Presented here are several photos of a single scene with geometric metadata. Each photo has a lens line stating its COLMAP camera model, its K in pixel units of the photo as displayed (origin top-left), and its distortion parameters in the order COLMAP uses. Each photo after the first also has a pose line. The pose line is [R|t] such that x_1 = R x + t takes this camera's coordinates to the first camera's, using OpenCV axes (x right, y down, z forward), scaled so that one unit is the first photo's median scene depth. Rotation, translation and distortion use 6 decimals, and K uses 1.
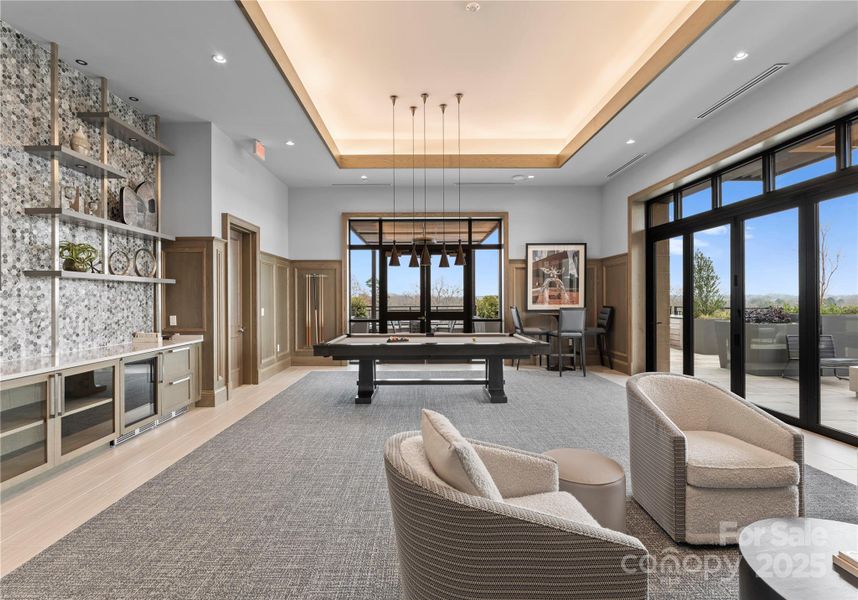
lens RADIAL K [[369.8, 0, 414.8], [0, 369.8, 294.2], [0, 0, 1]] dist [0.000171, -0.000341]
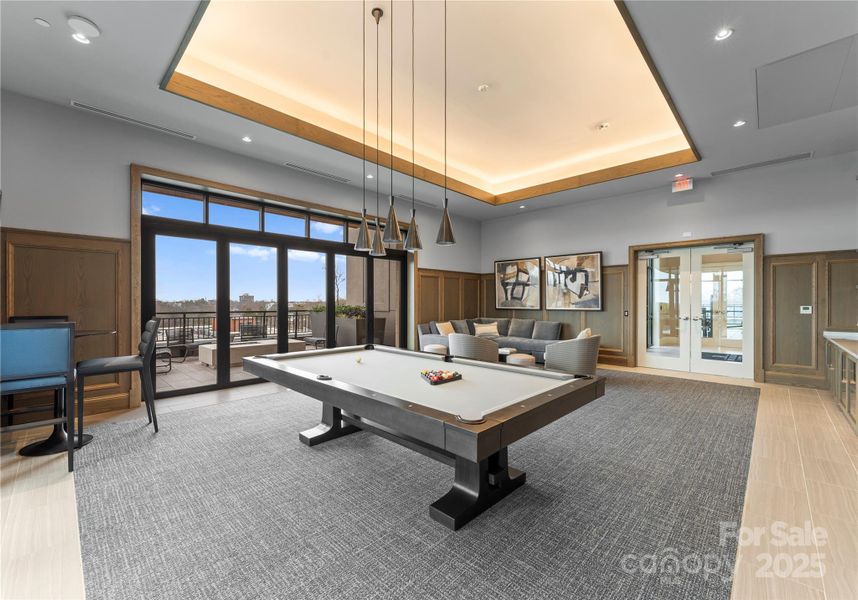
lens RADIAL K [[360.4, 0, 425.7], [0, 360.4, 304.8], [0, 0, 1]] dist [0.002173, 0.000071]
pose [[-0.712188, 0.000009, 0.701989, -0.556521], [-0.001403, 0.999998, -0.001436, 0.021009], [-0.701987, -0.002007, -0.712187, 1.895457]]
